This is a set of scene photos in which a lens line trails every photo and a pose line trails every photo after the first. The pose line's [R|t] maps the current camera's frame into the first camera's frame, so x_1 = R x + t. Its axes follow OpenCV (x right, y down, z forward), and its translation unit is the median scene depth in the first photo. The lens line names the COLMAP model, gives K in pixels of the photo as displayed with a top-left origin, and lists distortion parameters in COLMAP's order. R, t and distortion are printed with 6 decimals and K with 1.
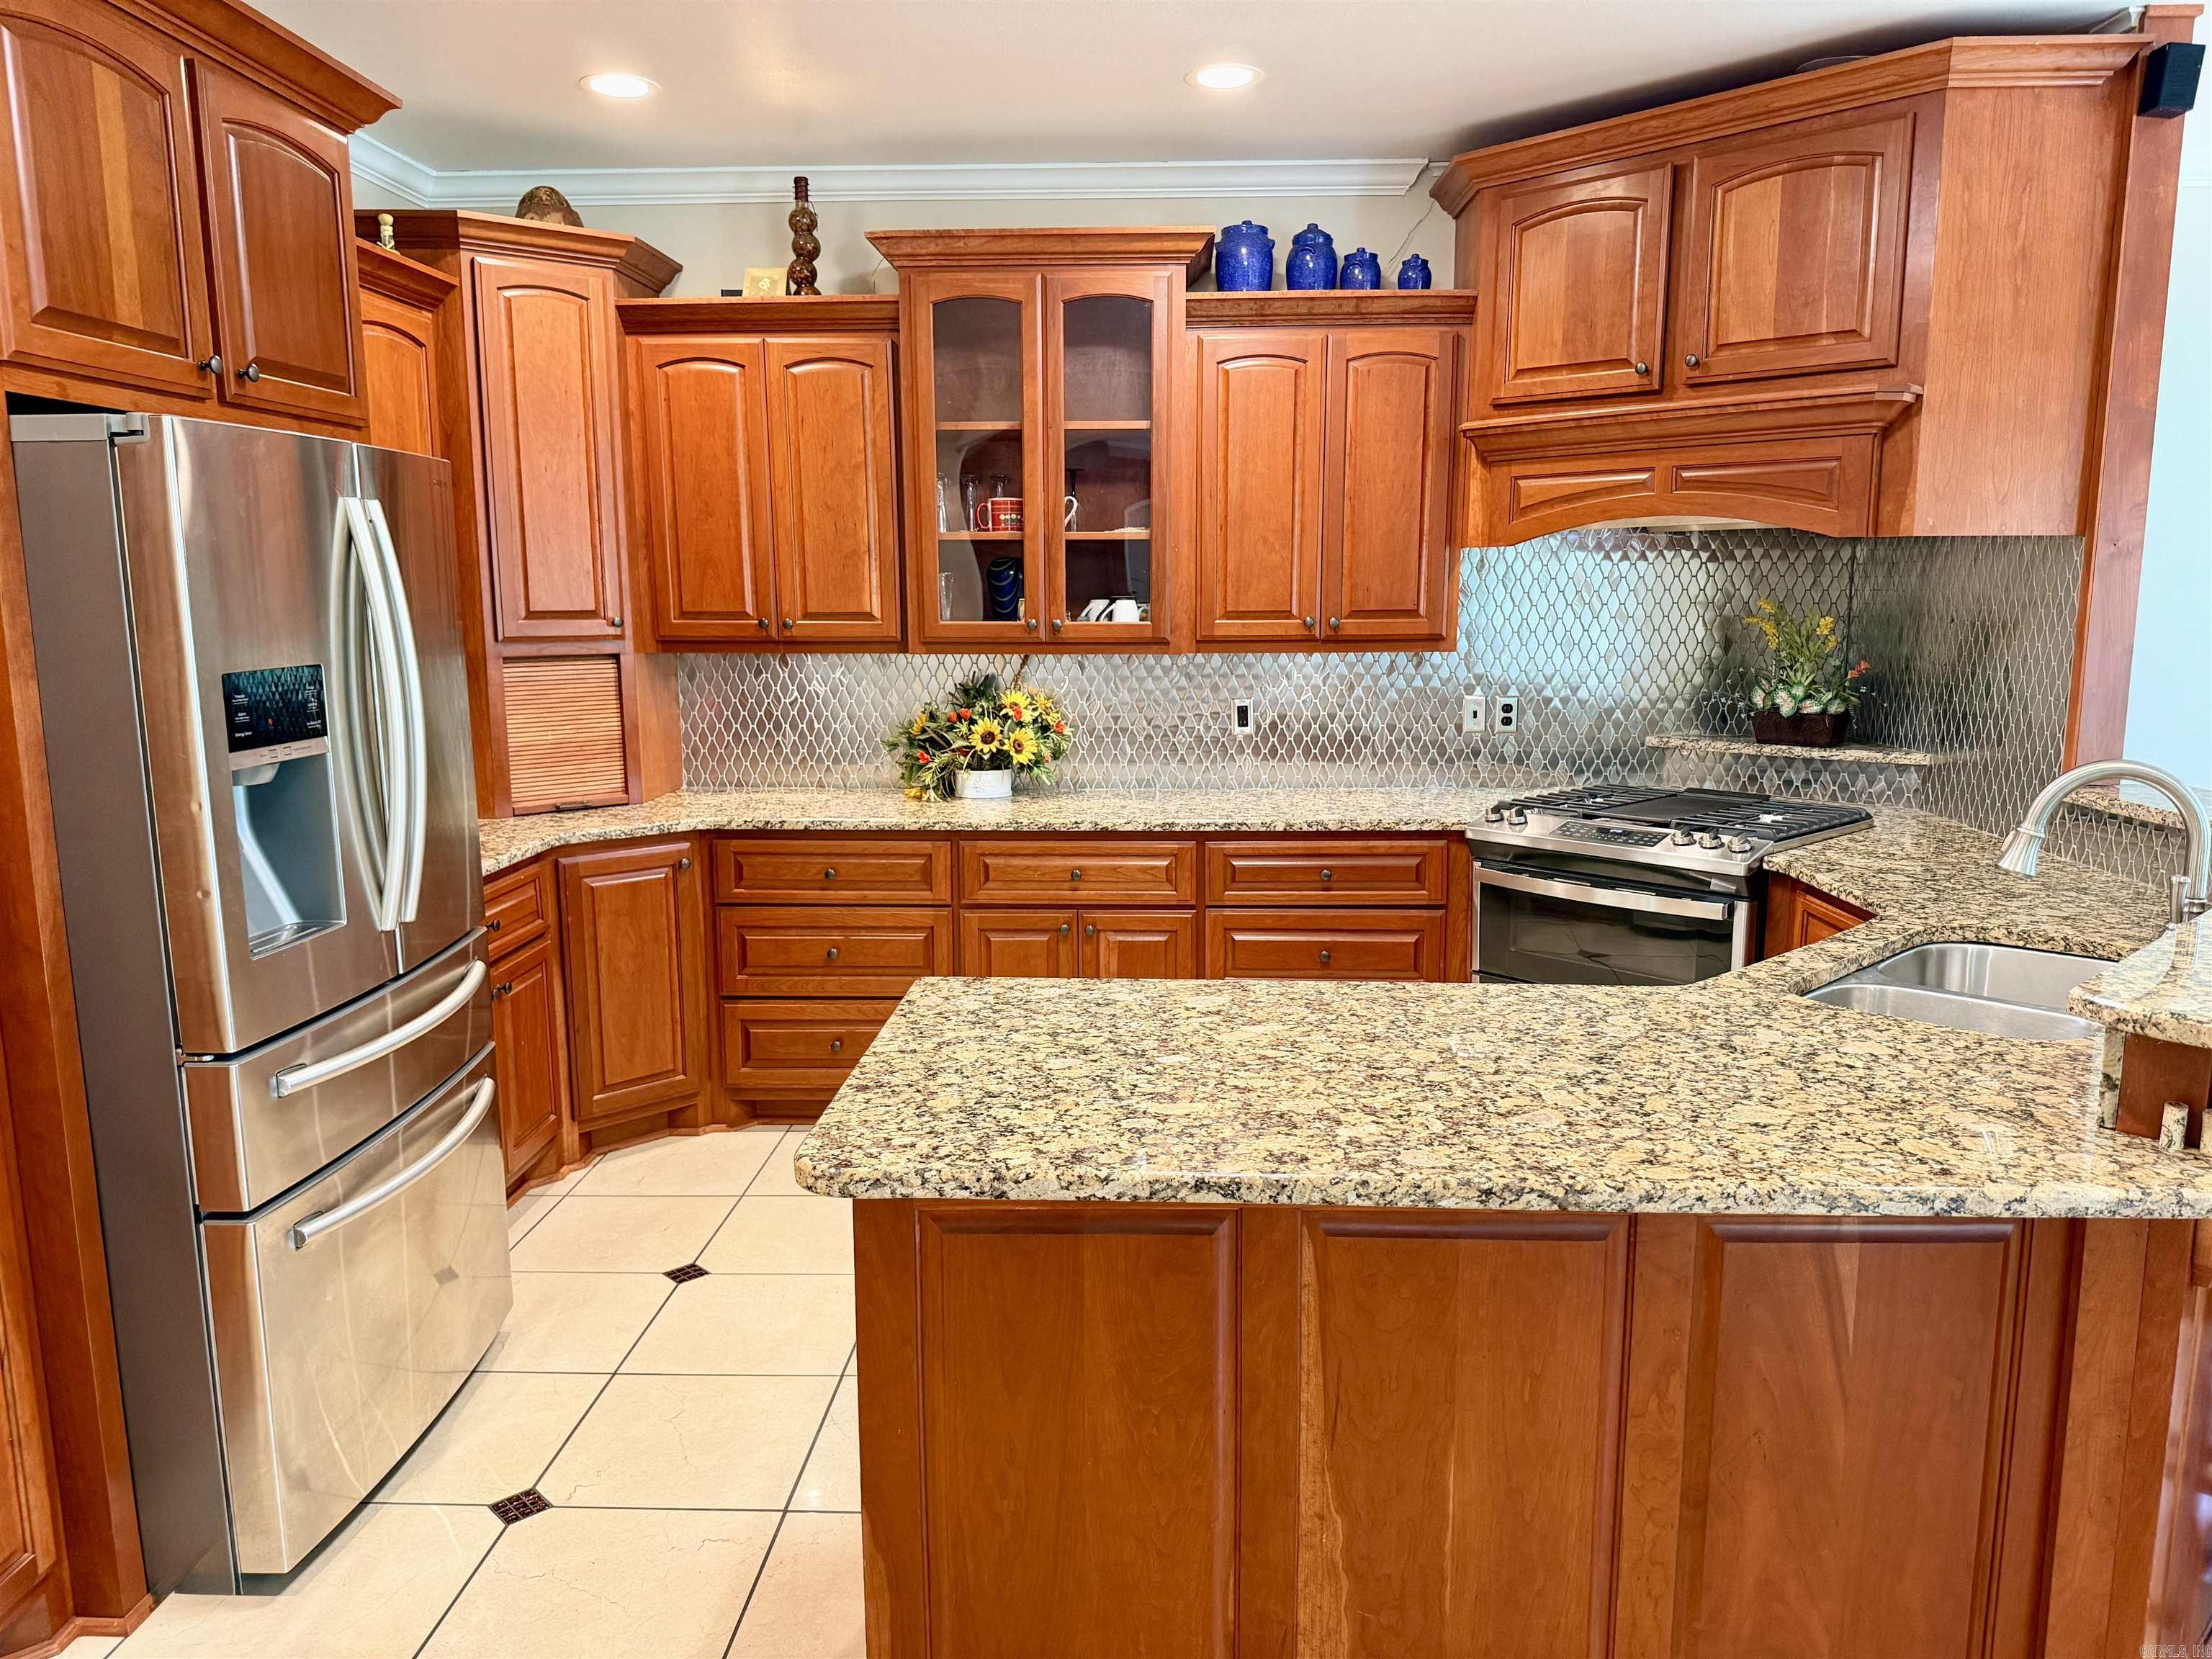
lens RADIAL K [[1550.5, 0, 1116.4], [0, 1550.5, 844.1], [0, 0, 1]] dist [0.076395, -0.102941]
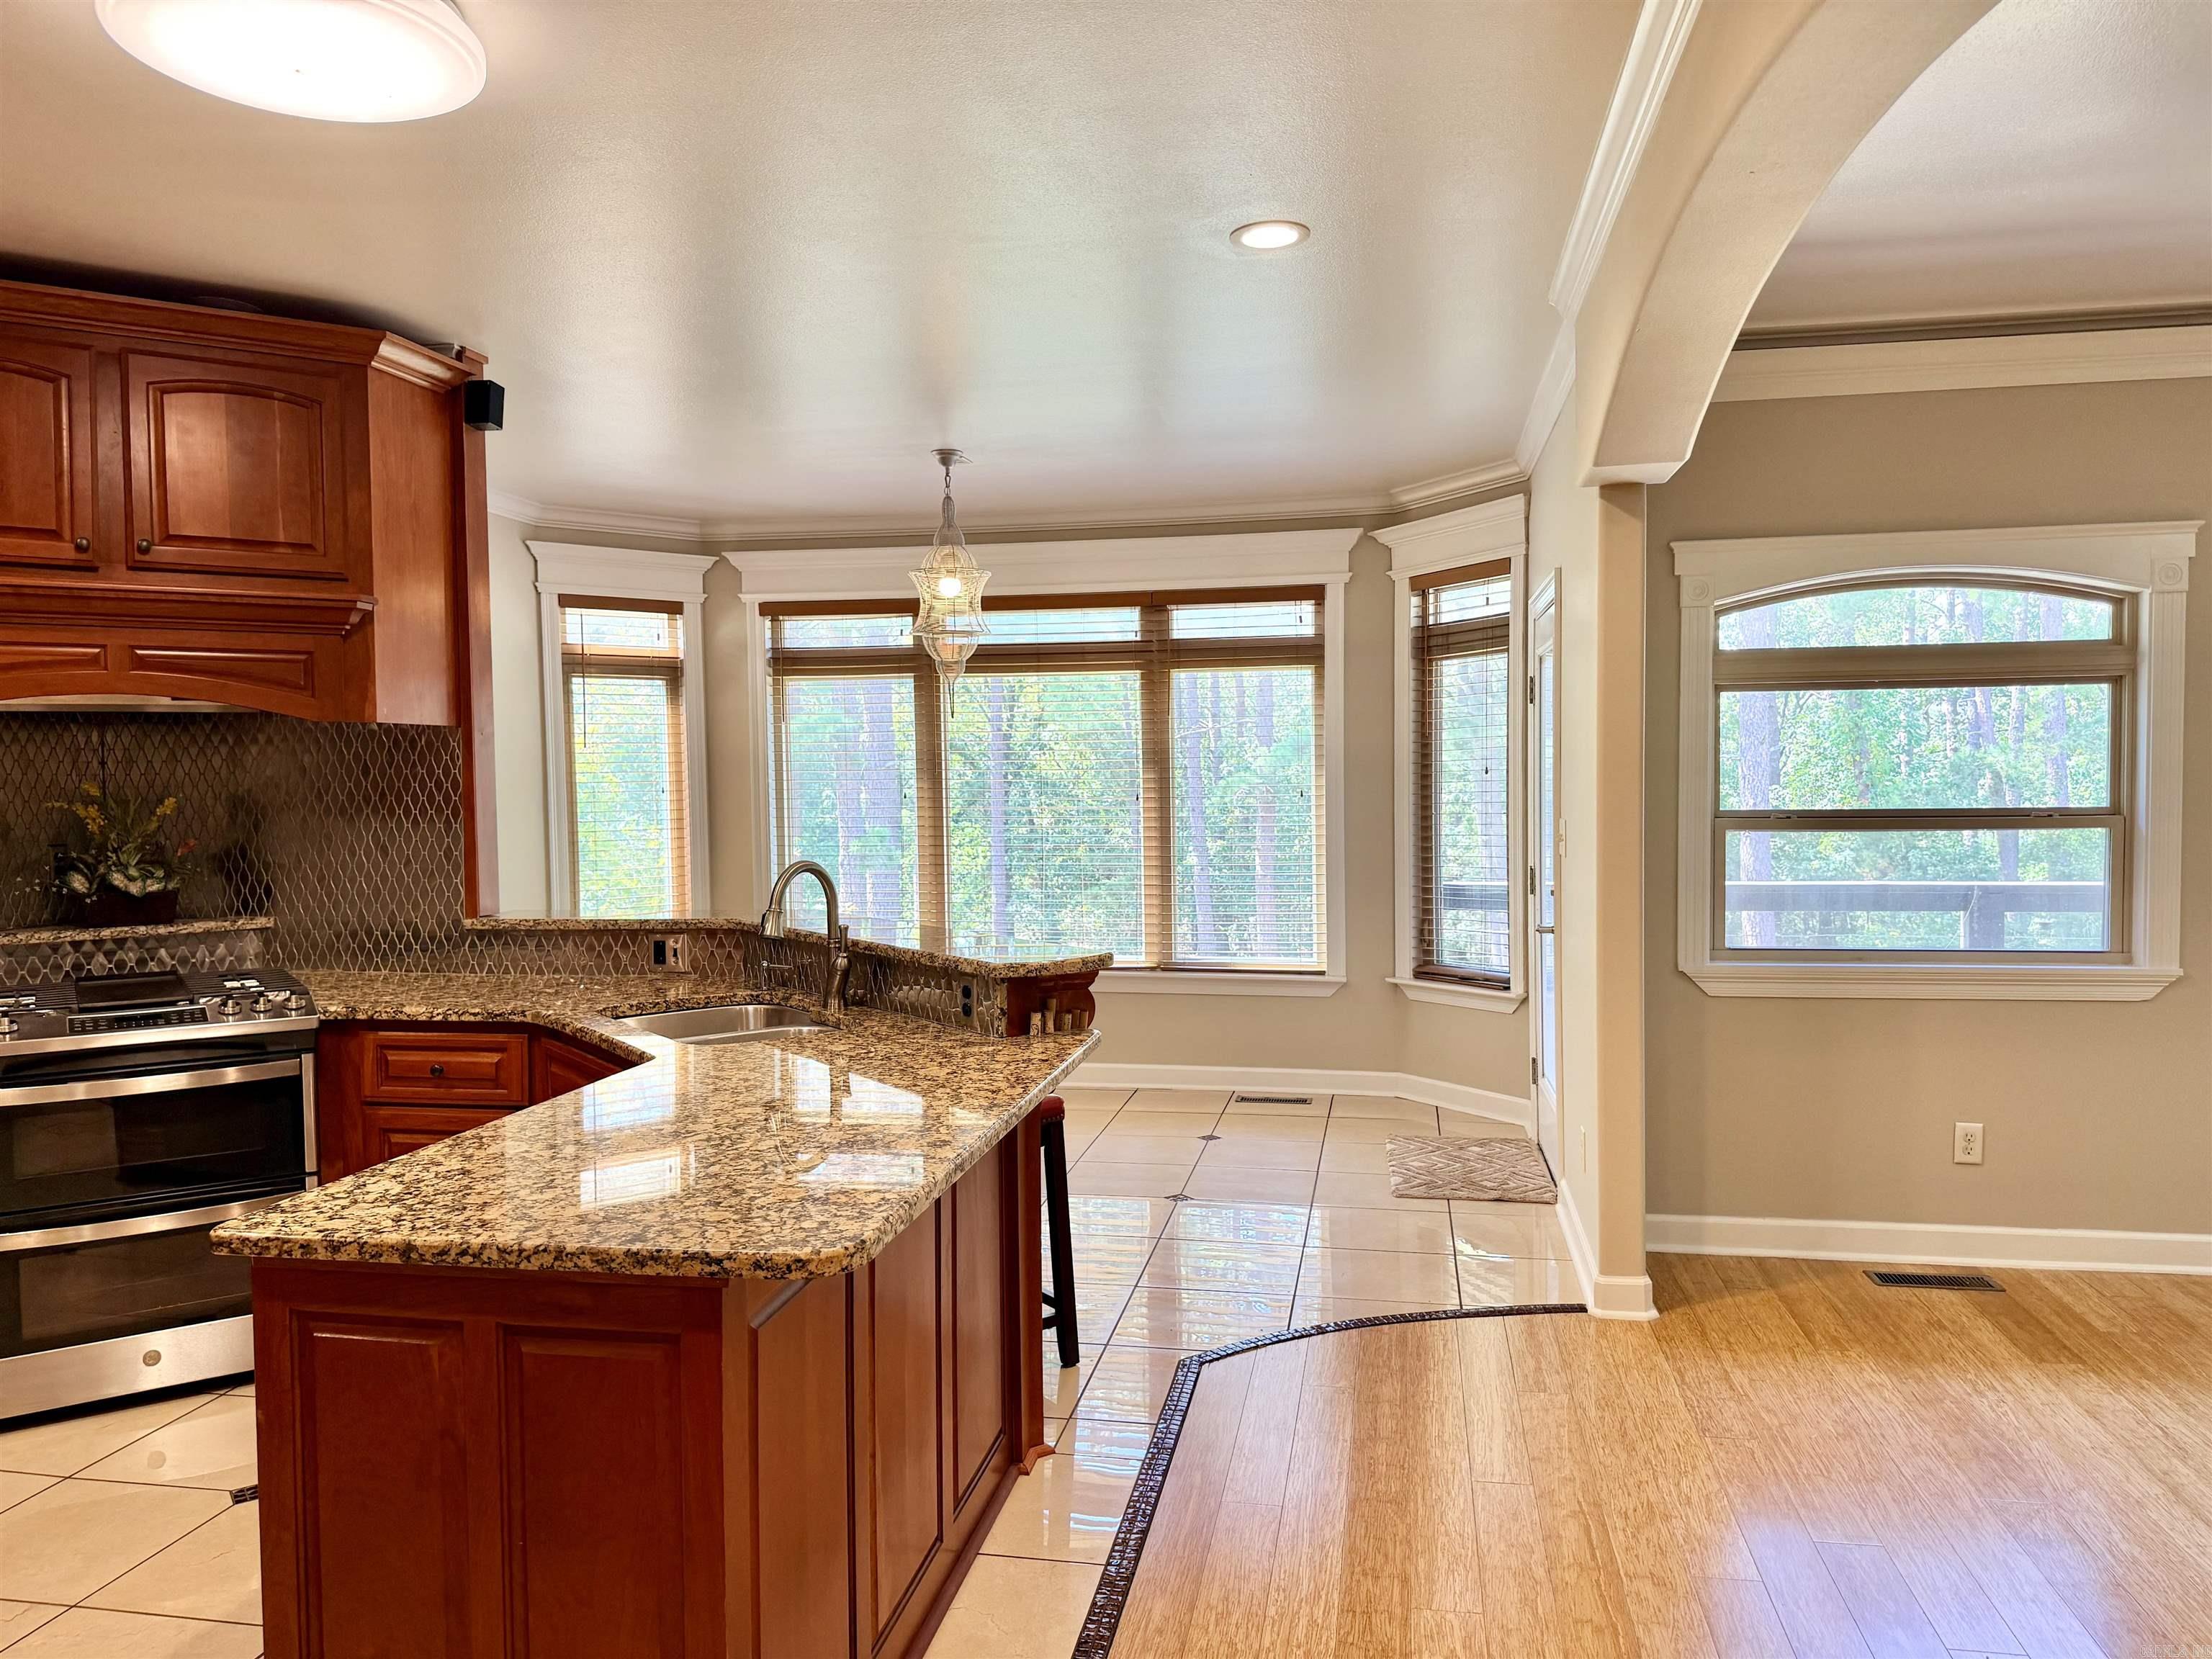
lens RADIAL K [[1550.5, 0, 1106.4], [0, 1550.5, 827.6], [0, 0, 1]] dist [0.076395, -0.102941]
pose [[0.143379, -0.031282, 0.989173, -0.520577], [0.174432, 0.984652, 0.005856, -0.023896], [-0.974175, 0.171704, 0.146635, 0.258052]]
